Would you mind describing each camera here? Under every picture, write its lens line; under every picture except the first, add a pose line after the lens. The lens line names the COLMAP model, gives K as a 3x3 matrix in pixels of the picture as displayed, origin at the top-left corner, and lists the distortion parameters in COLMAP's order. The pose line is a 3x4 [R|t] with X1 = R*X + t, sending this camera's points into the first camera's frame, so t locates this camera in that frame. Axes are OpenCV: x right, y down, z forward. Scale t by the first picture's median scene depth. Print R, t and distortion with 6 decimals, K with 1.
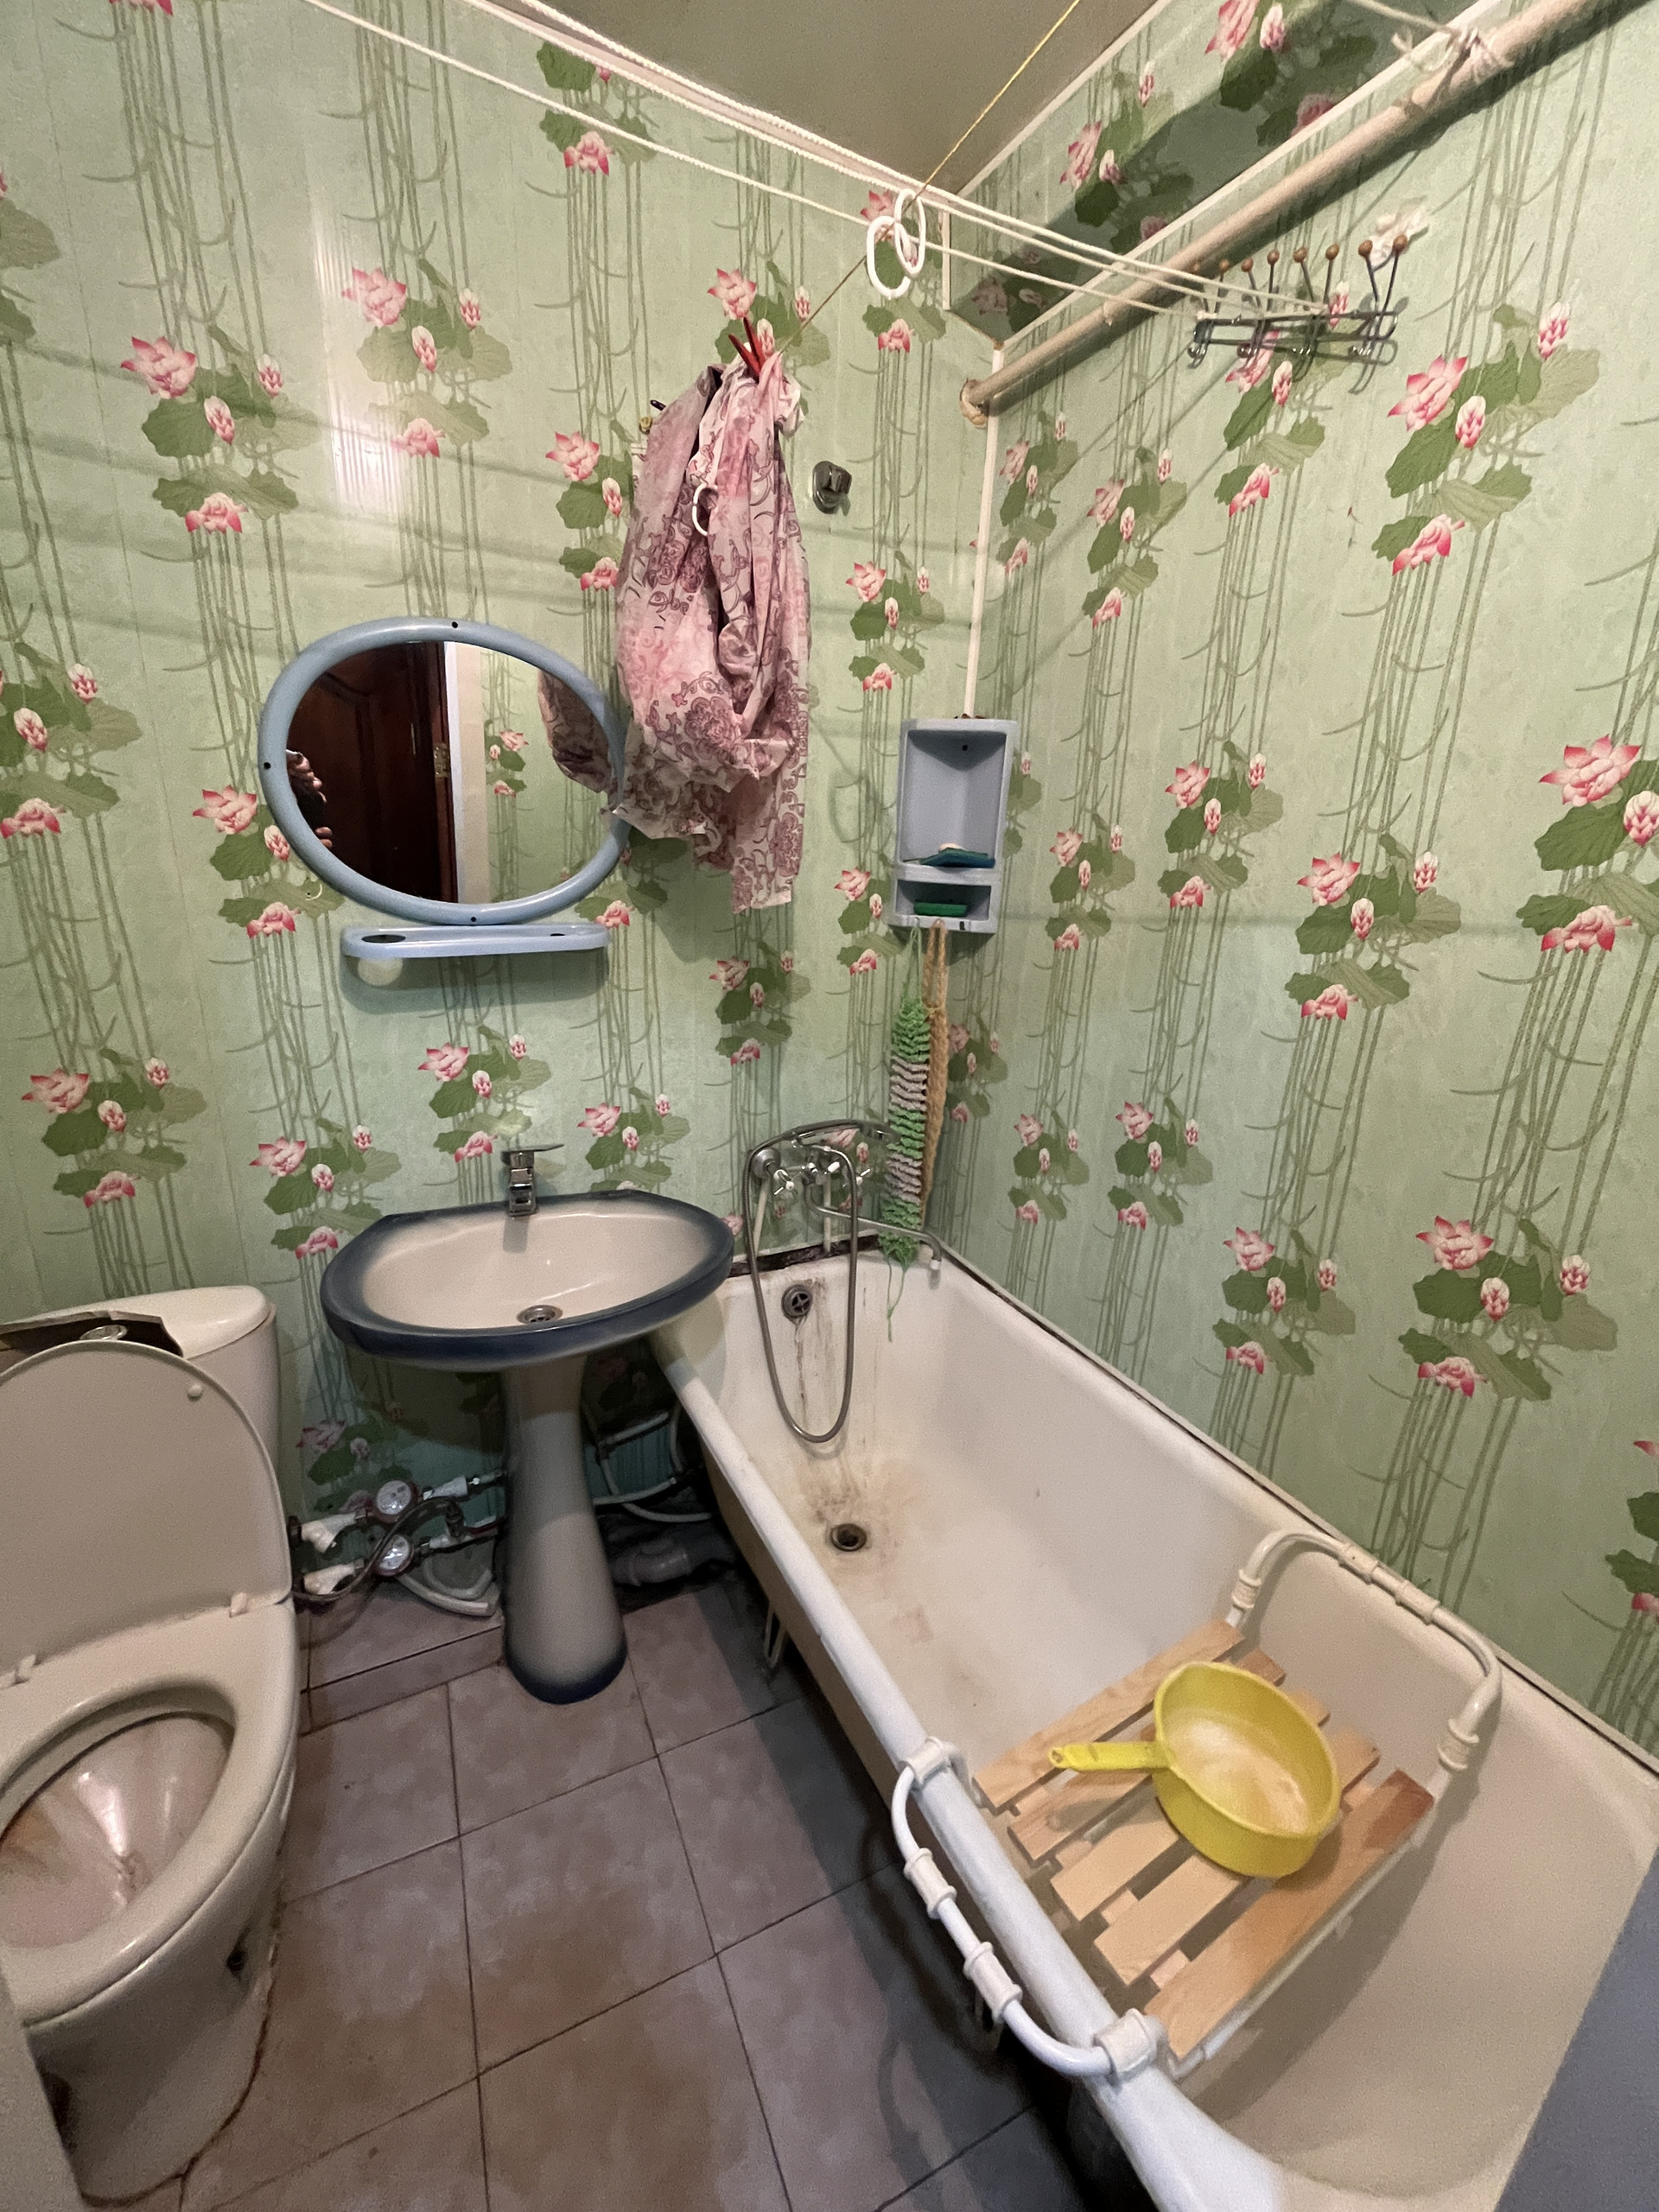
lens RADIAL K [[899.7, 0, 834.7], [0, 899.7, 1111.5], [0, 0, 1]] dist [-0.003712, 0.000158]
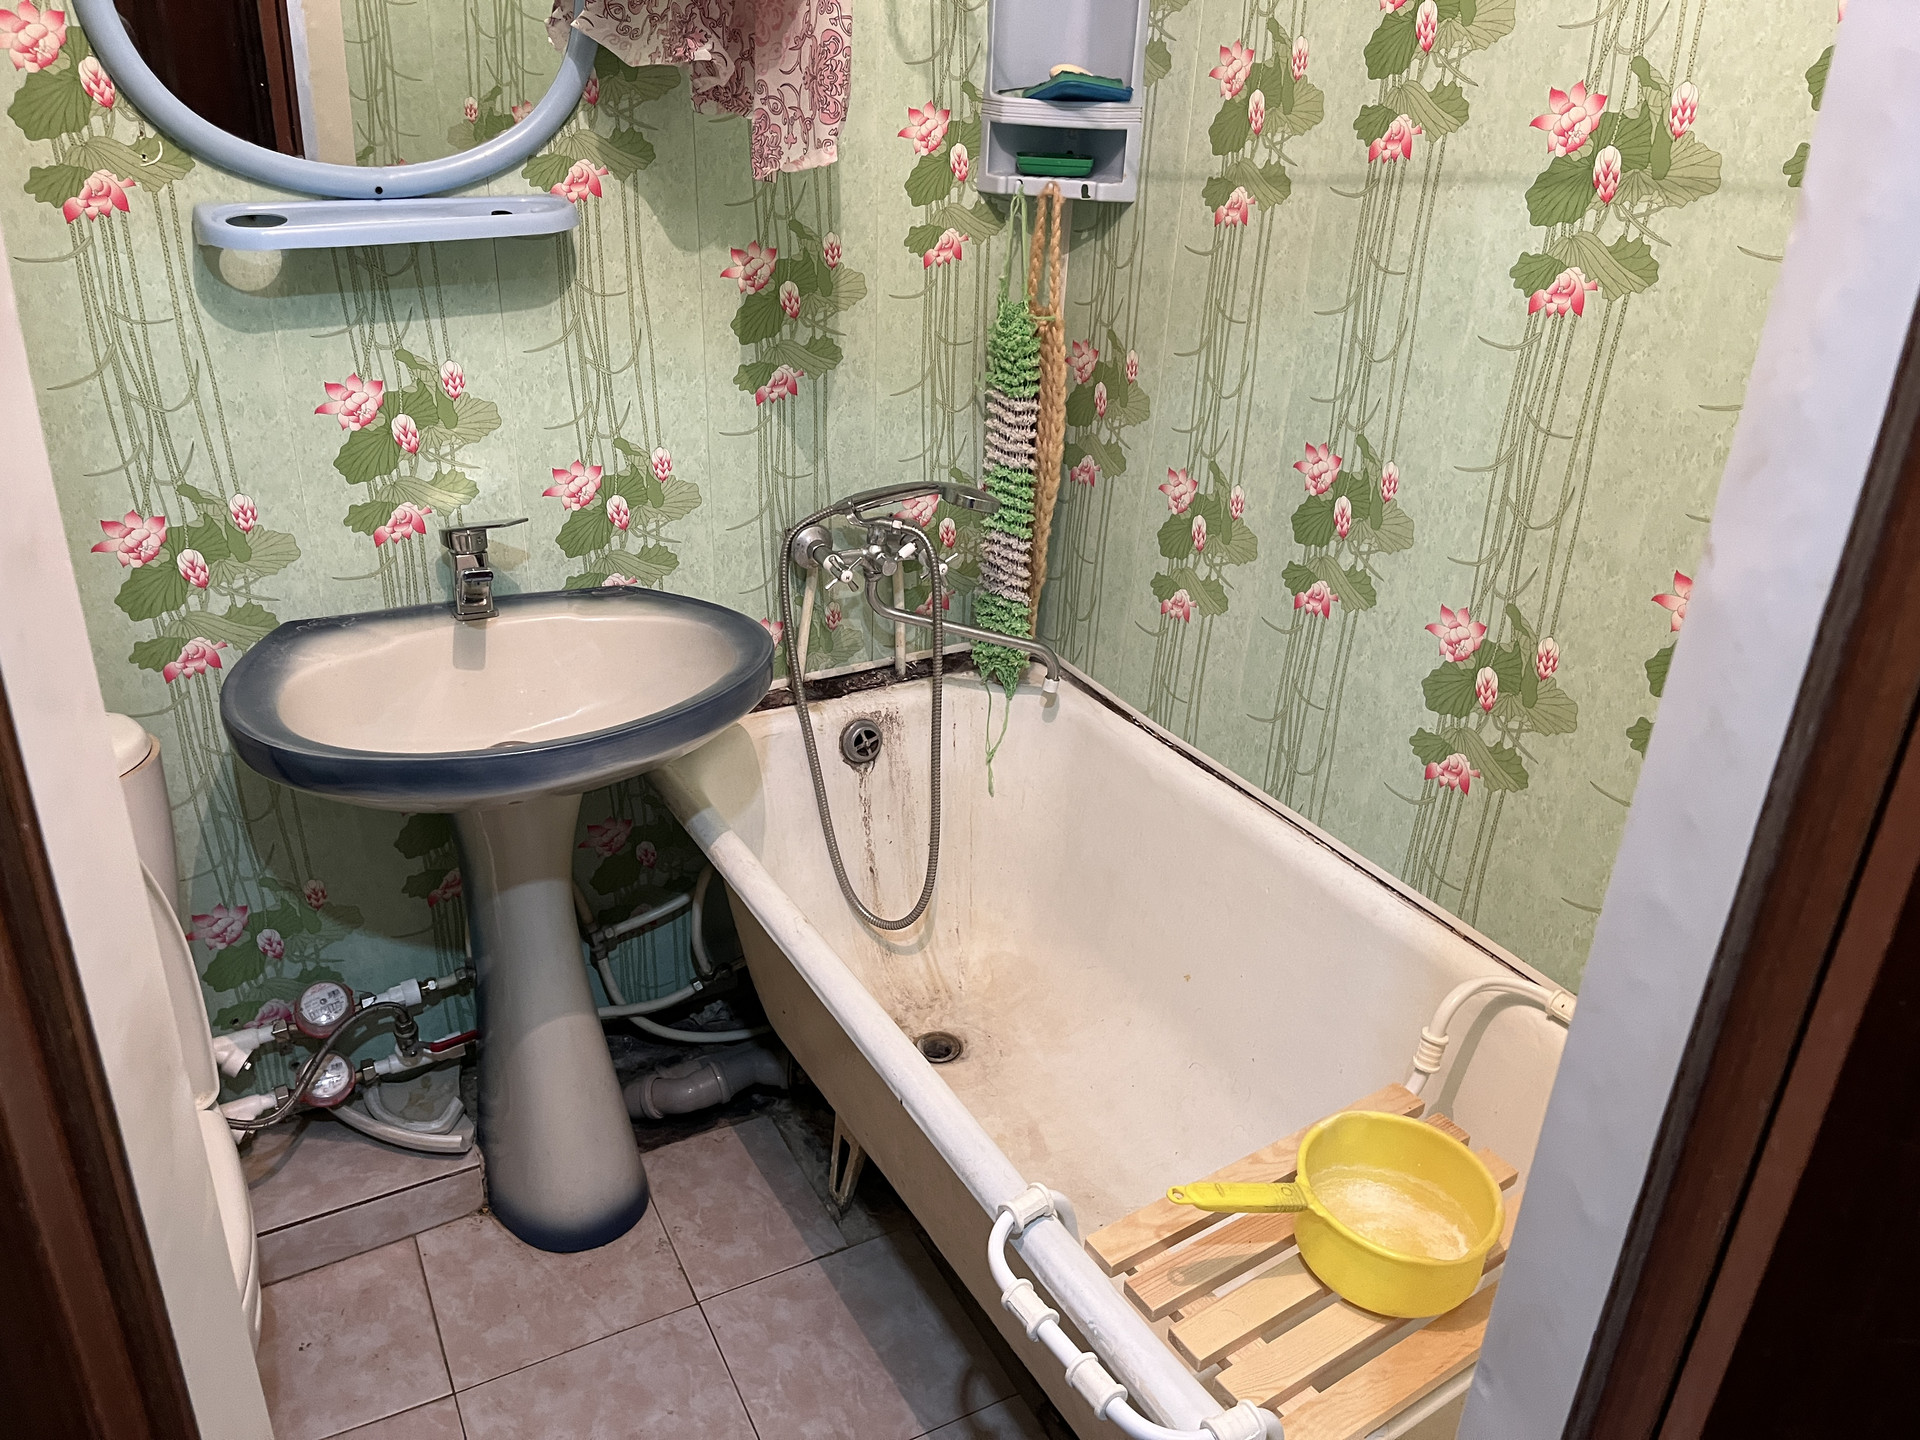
lens RADIAL K [[1448.4, 0, 954.9], [0, 1448.4, 726.0], [0, 0, 1]] dist [0.068075, -0.095615]
pose [[0.999345, -0.023432, 0.027589, 0.002349], [0.019042, 0.988528, 0.149830, 0.032520], [-0.030784, -0.149207, 0.988327, -0.184828]]
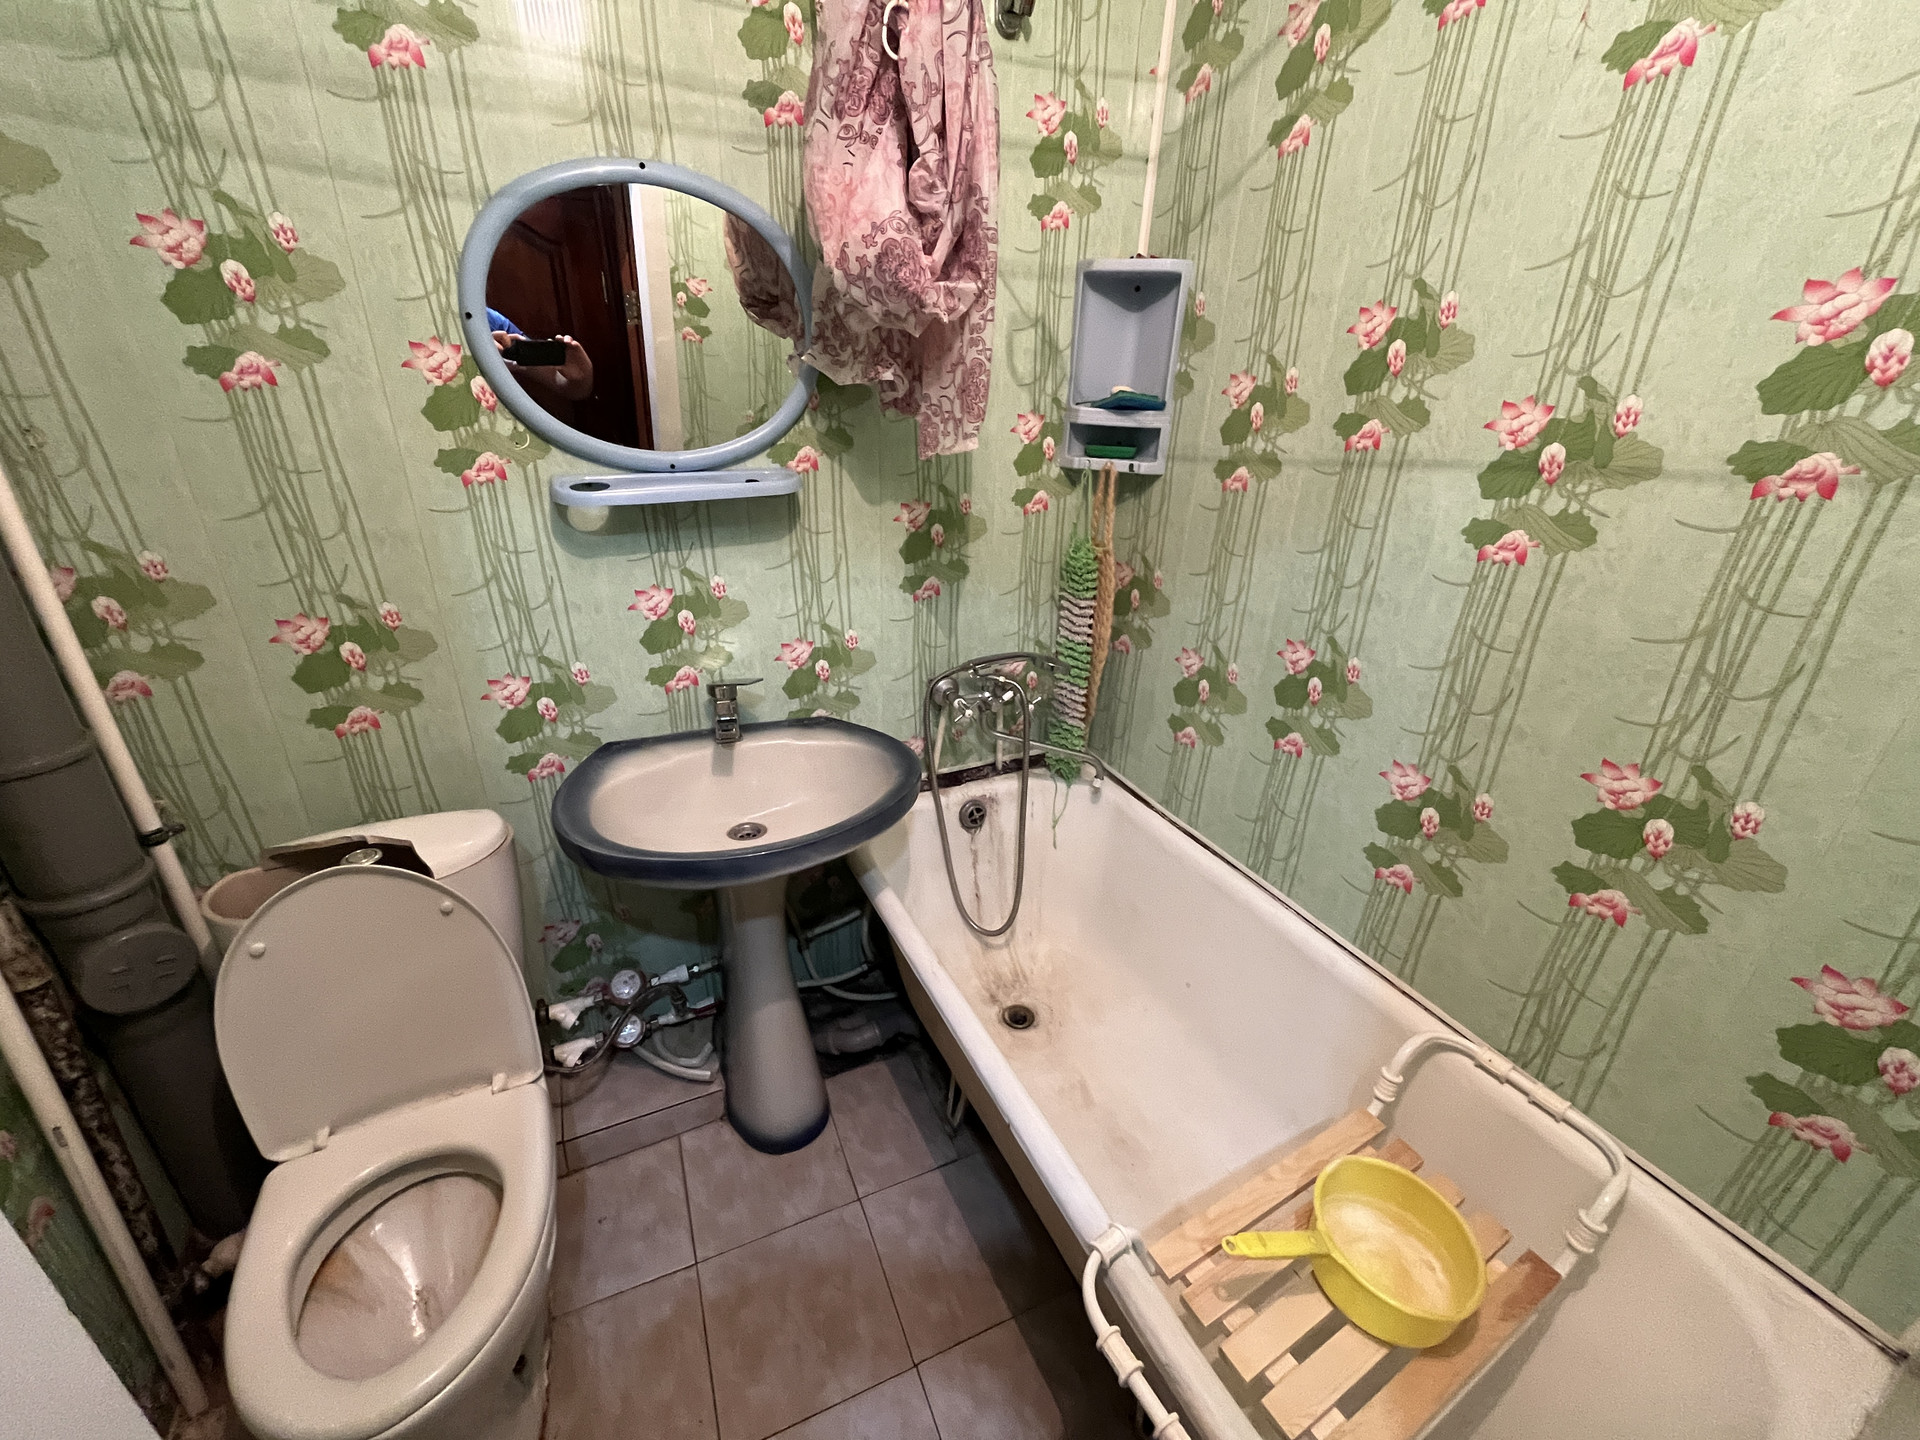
lens RADIAL K [[780.9, 0, 964.2], [0, 780.9, 719.2], [0, 0, 1]] dist [-0.003712, 0.000158]
pose [[0.999657, 0.001861, -0.026128, -0.033877], [0.001219, 0.993084, 0.117401, -0.025188], [0.026166, -0.117393, 0.992741, 0.062430]]
